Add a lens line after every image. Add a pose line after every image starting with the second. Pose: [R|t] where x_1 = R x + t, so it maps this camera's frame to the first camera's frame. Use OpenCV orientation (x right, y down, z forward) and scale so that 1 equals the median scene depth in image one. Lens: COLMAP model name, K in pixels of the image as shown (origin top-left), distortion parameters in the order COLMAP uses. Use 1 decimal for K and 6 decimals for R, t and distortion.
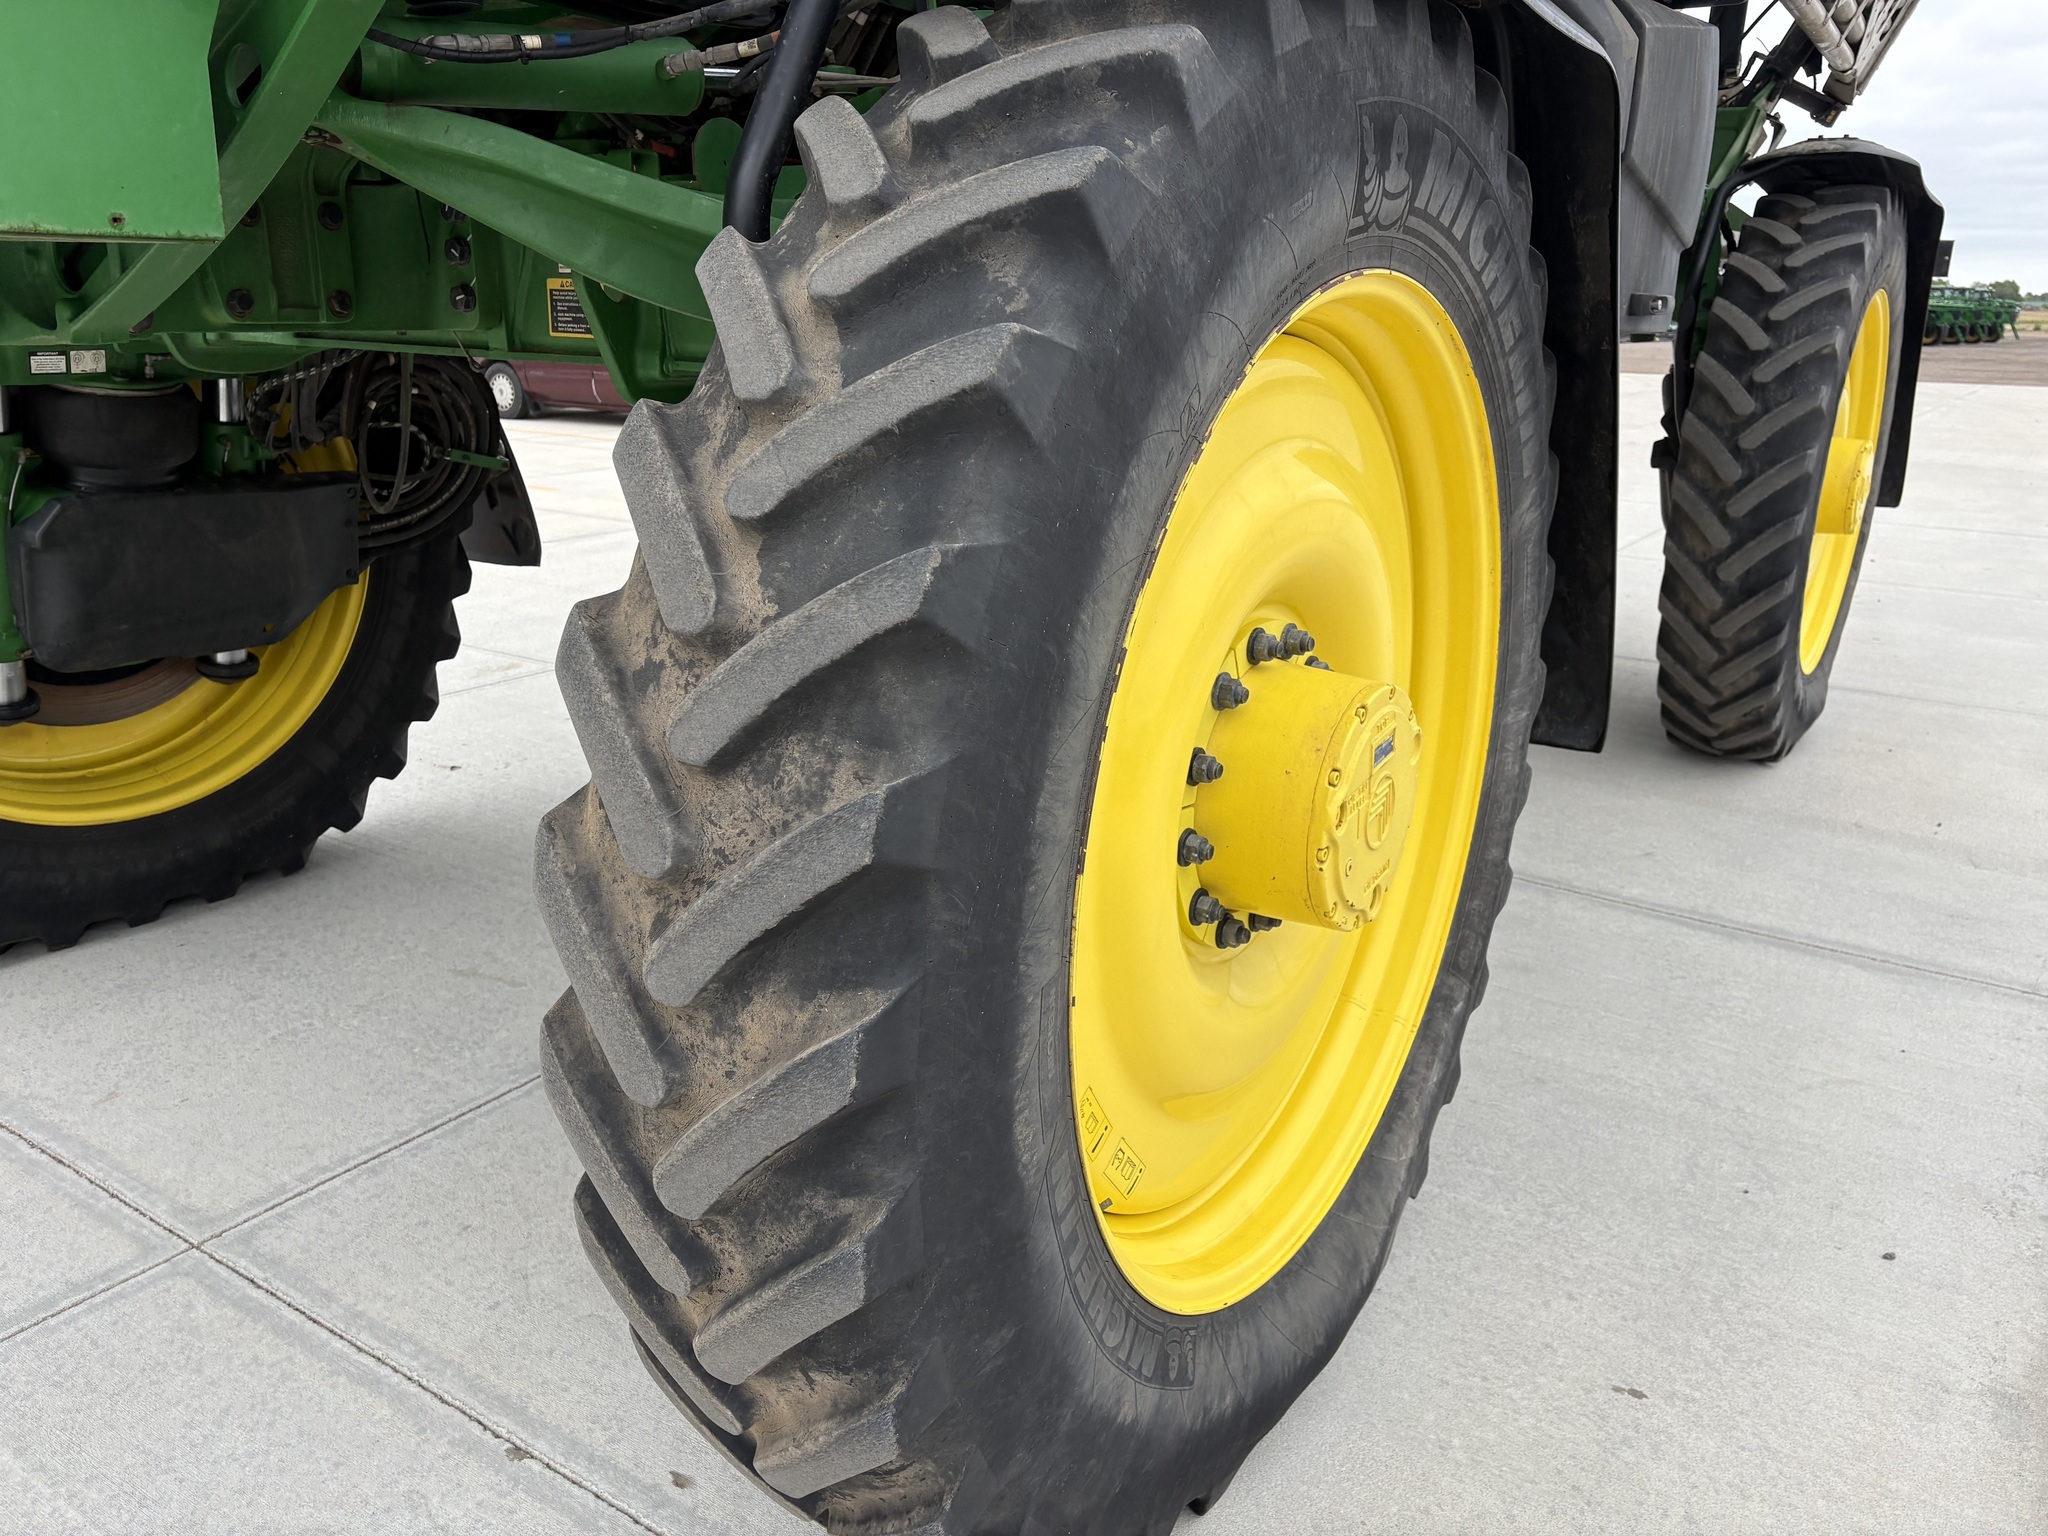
lens RADIAL K [[1563.5, 0, 1024.0], [0, 1563.5, 768.0], [0, 0, 1]] dist [0.058763, -0.080577]
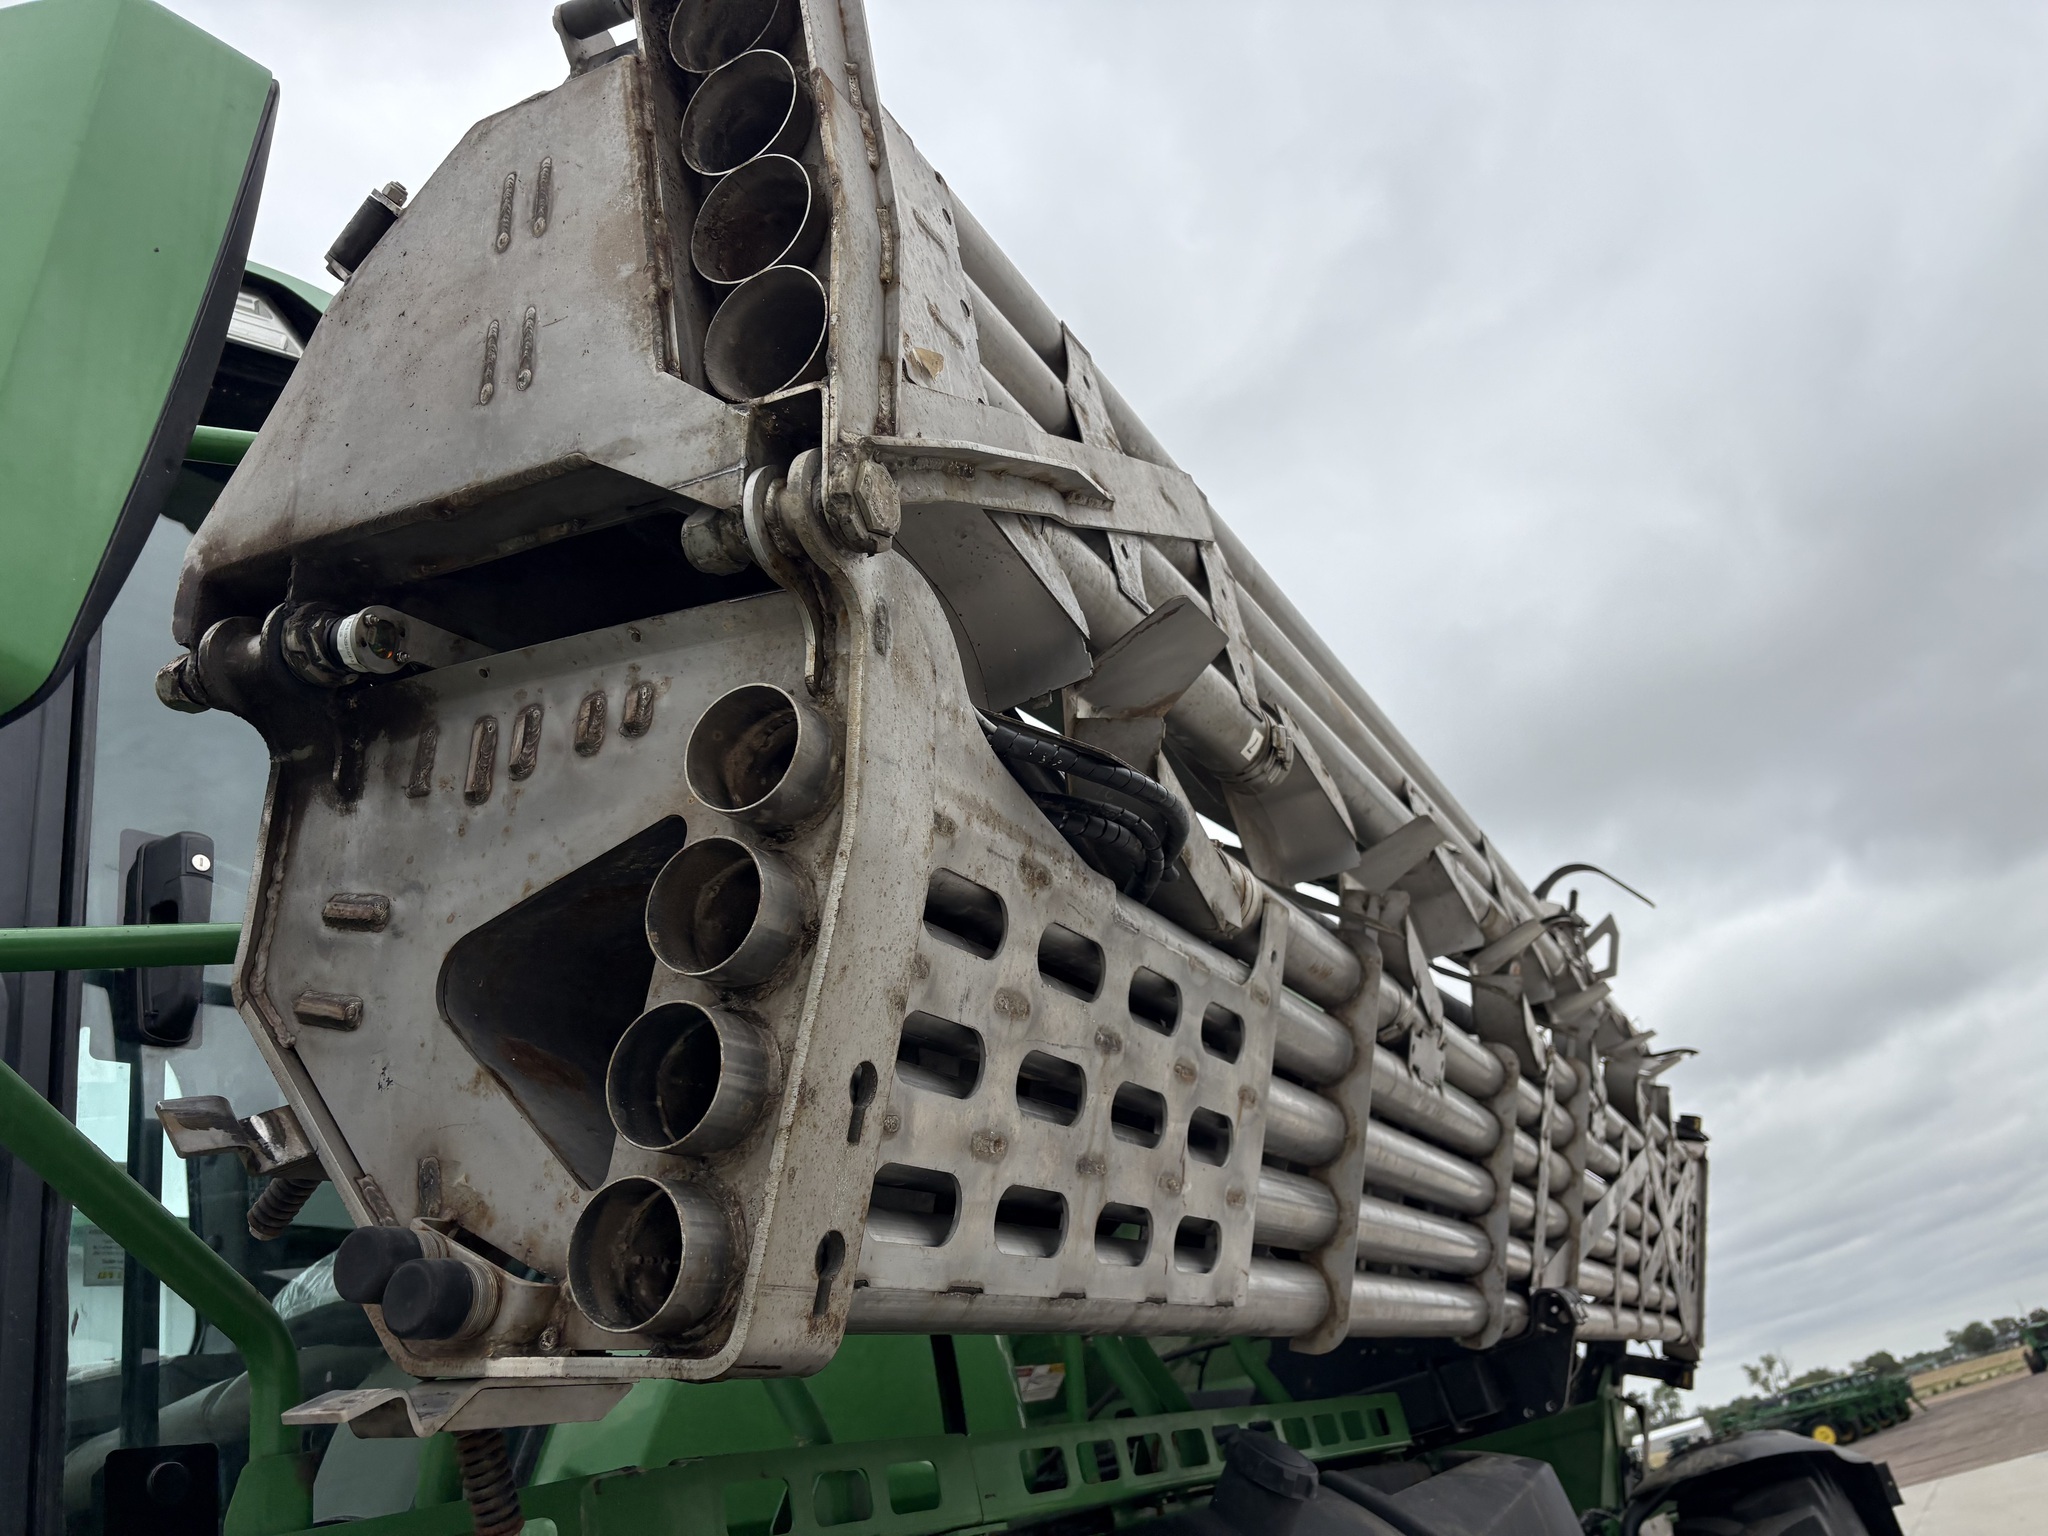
lens RADIAL K [[1573.4, 0, 1013.9], [0, 1573.4, 733.0], [0, 0, 1]] dist [0.005648, -0.036602]
pose [[0.970297, -0.184919, 0.155975, 0.201024], [0.240561, 0.669386, -0.702889, -0.337174], [0.025570, 0.719533, 0.693987, 0.322128]]
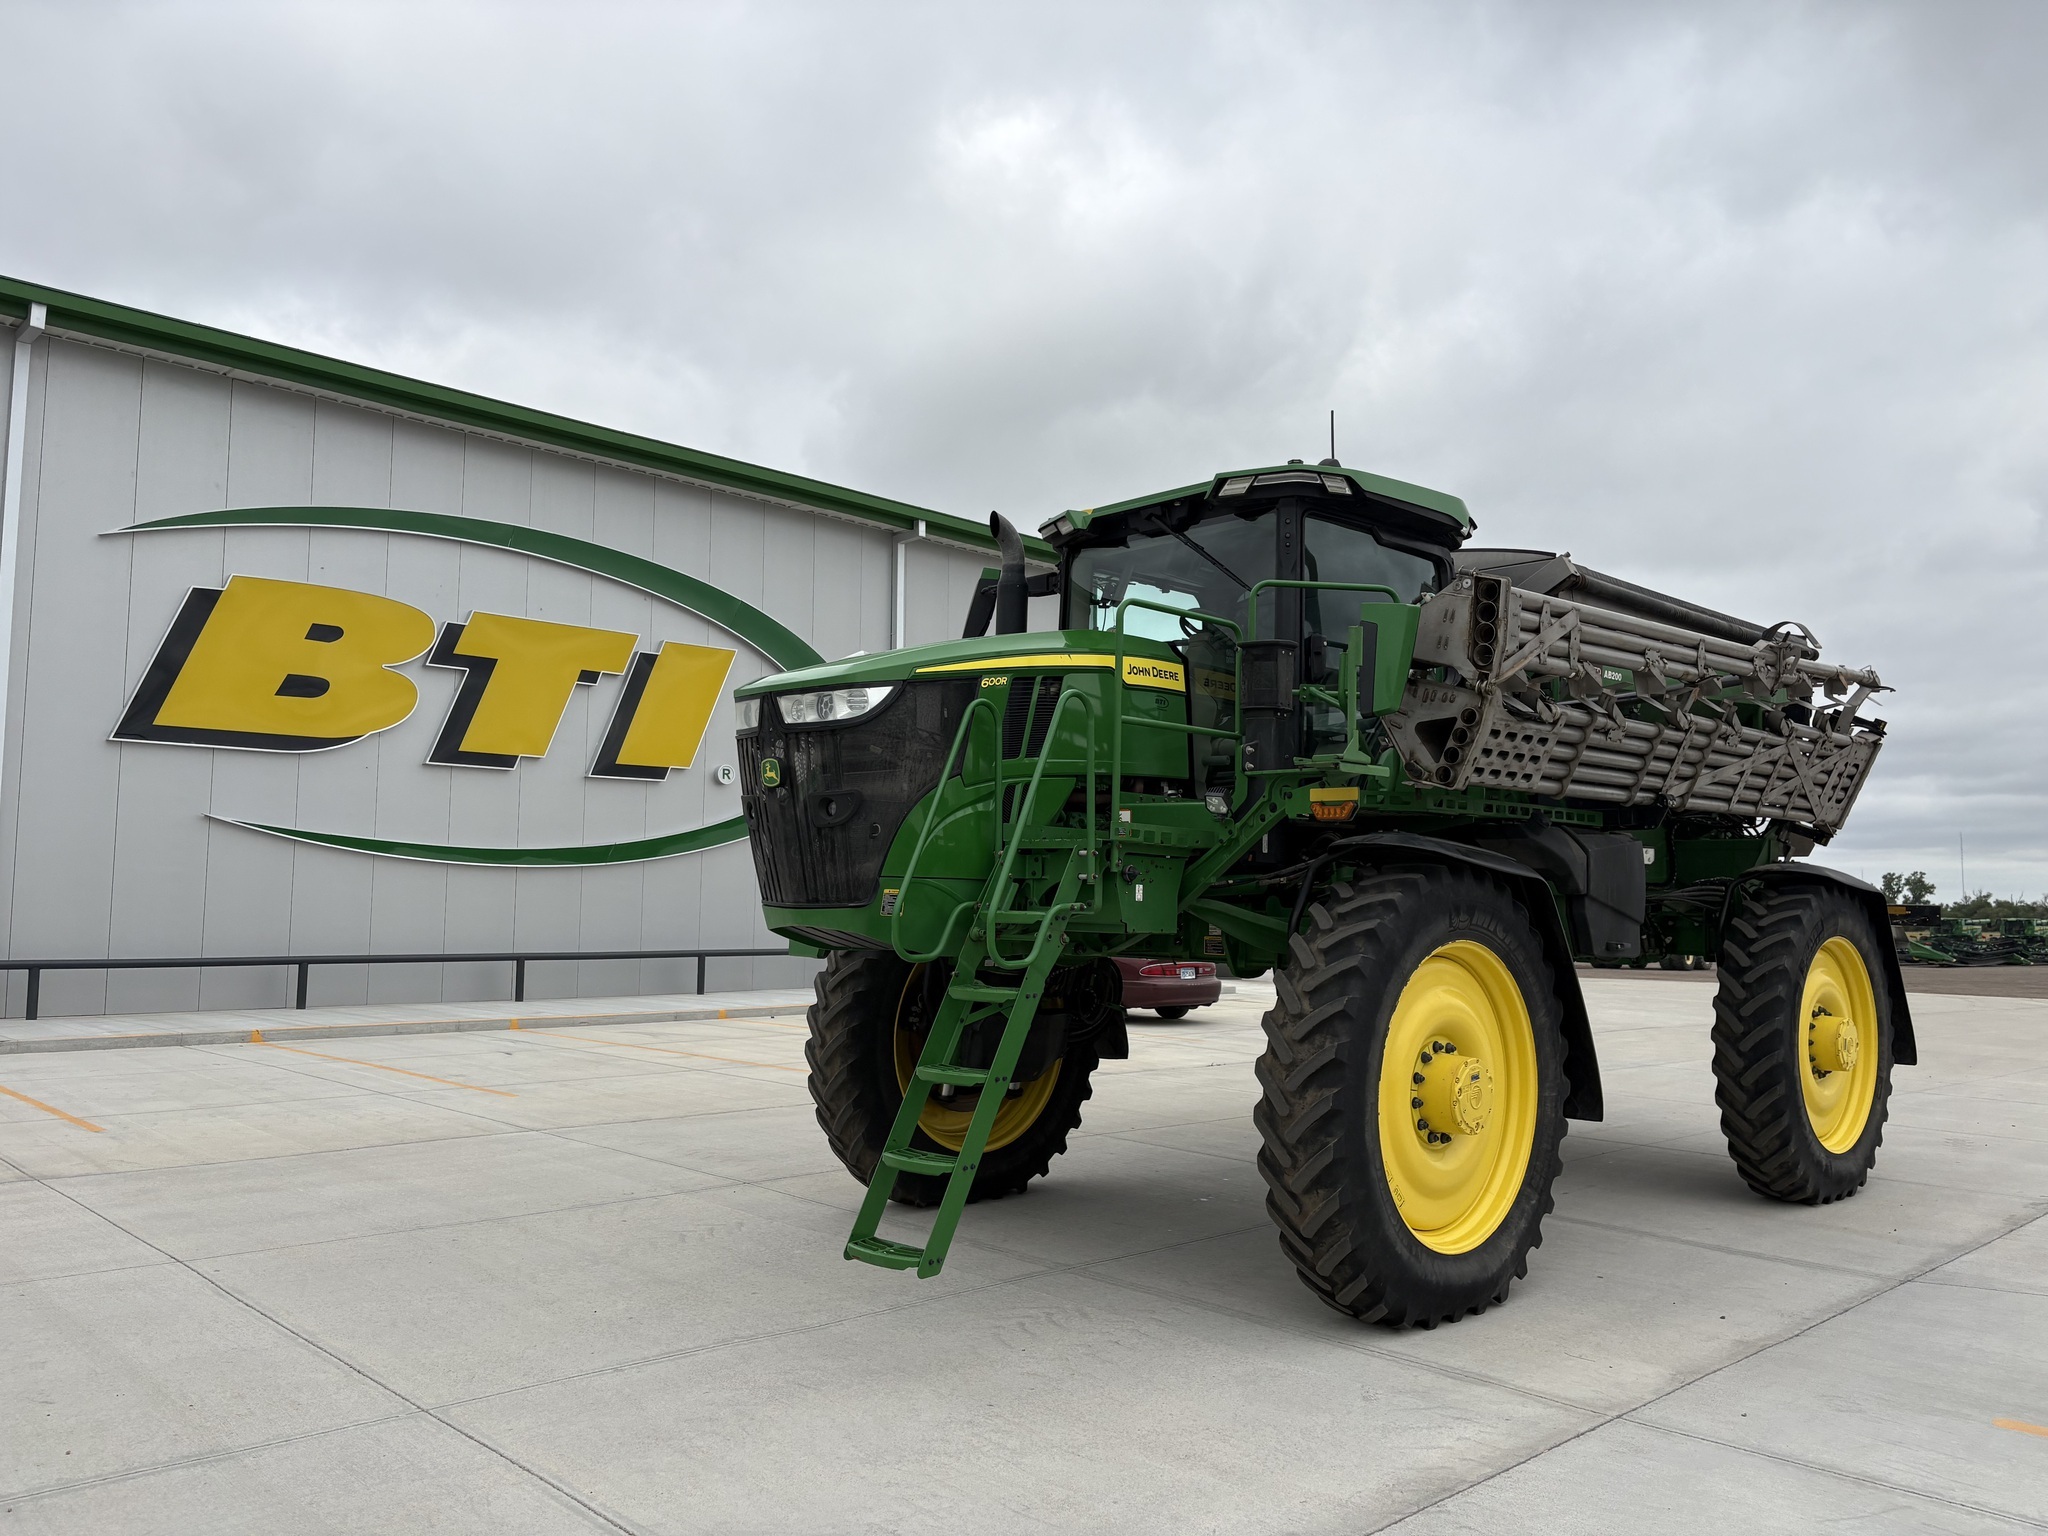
lens RADIAL K [[1563.5, 0, 1024.0], [0, 1563.5, 768.0], [0, 0, 1]] dist [0.058763, -0.080577]
pose [[0.978697, -0.016000, -0.204685, -0.013632], [-0.061720, 0.927915, -0.367647, 0.577615], [0.195813, 0.372449, 0.907160, -2.141929]]
